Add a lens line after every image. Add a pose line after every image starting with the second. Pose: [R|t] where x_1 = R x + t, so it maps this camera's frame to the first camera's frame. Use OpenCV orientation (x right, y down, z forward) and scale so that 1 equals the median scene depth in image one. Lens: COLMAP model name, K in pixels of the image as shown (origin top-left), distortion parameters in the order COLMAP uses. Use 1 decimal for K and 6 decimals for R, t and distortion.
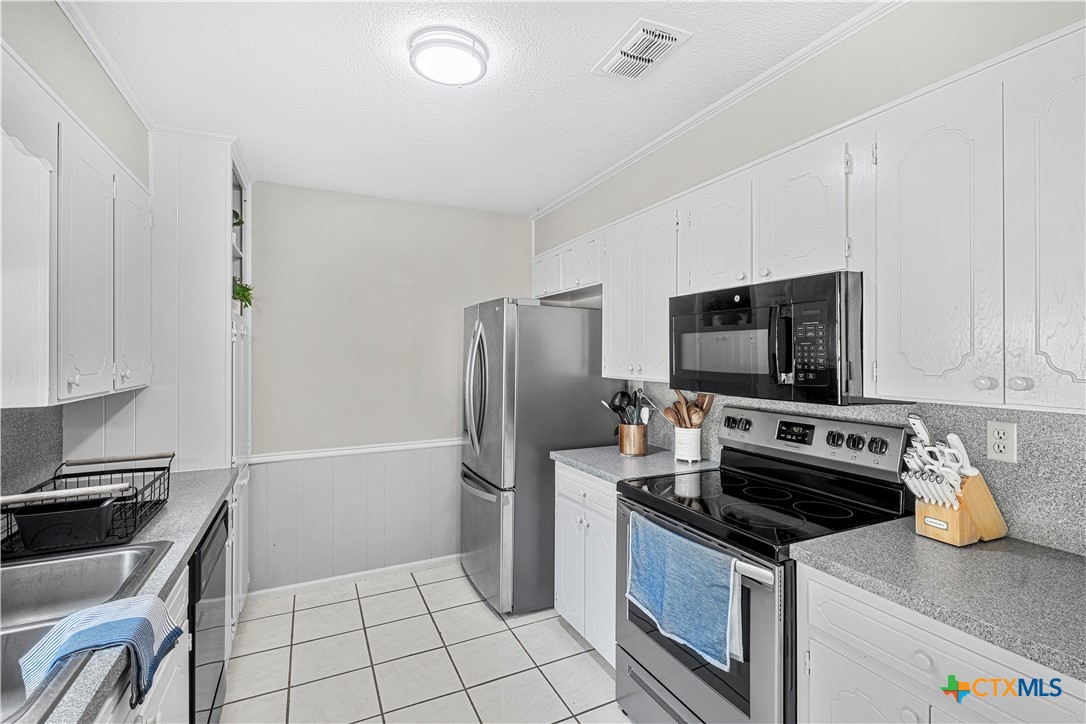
lens RADIAL K [[489.1, 0, 540.9], [0, 489.1, 352.4], [0, 0, 1]] dist [0.001545, -0.000628]
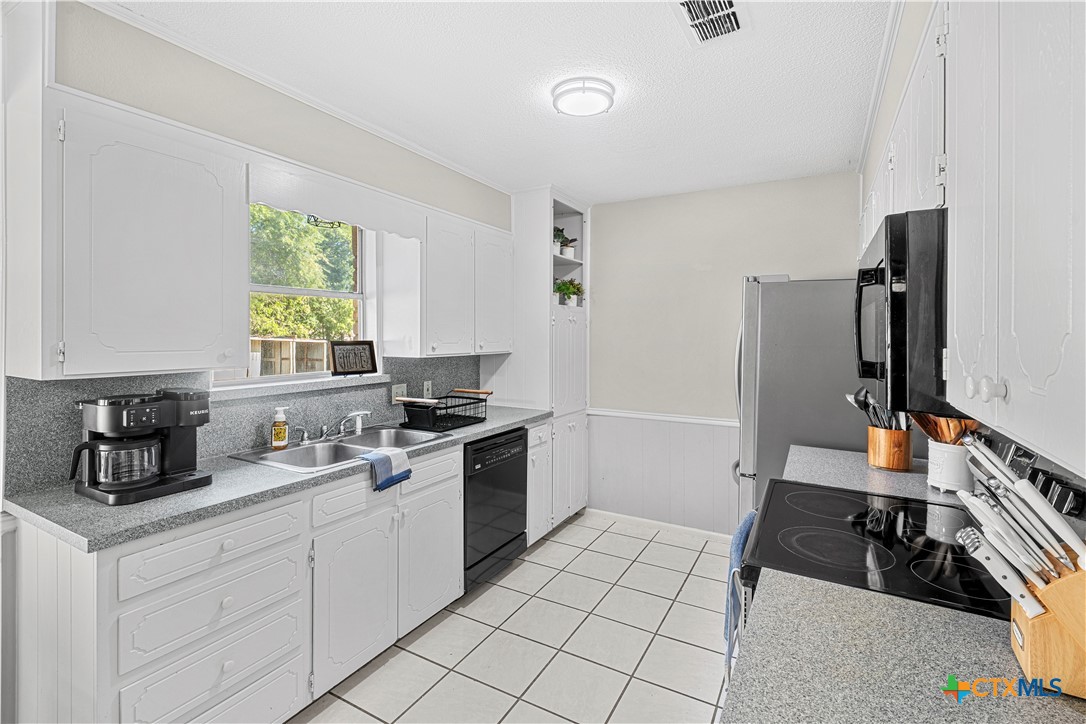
lens RADIAL K [[494.5, 0, 547.9], [0, 494.5, 336.1], [0, 0, 1]] dist [-0.000331, -0.001147]
pose [[0.576139, 0.009338, -0.817299, 0.665851], [-0.004817, 0.999956, 0.008029, 0.000133], [0.817338, -0.000689, 0.576159, 0.160874]]
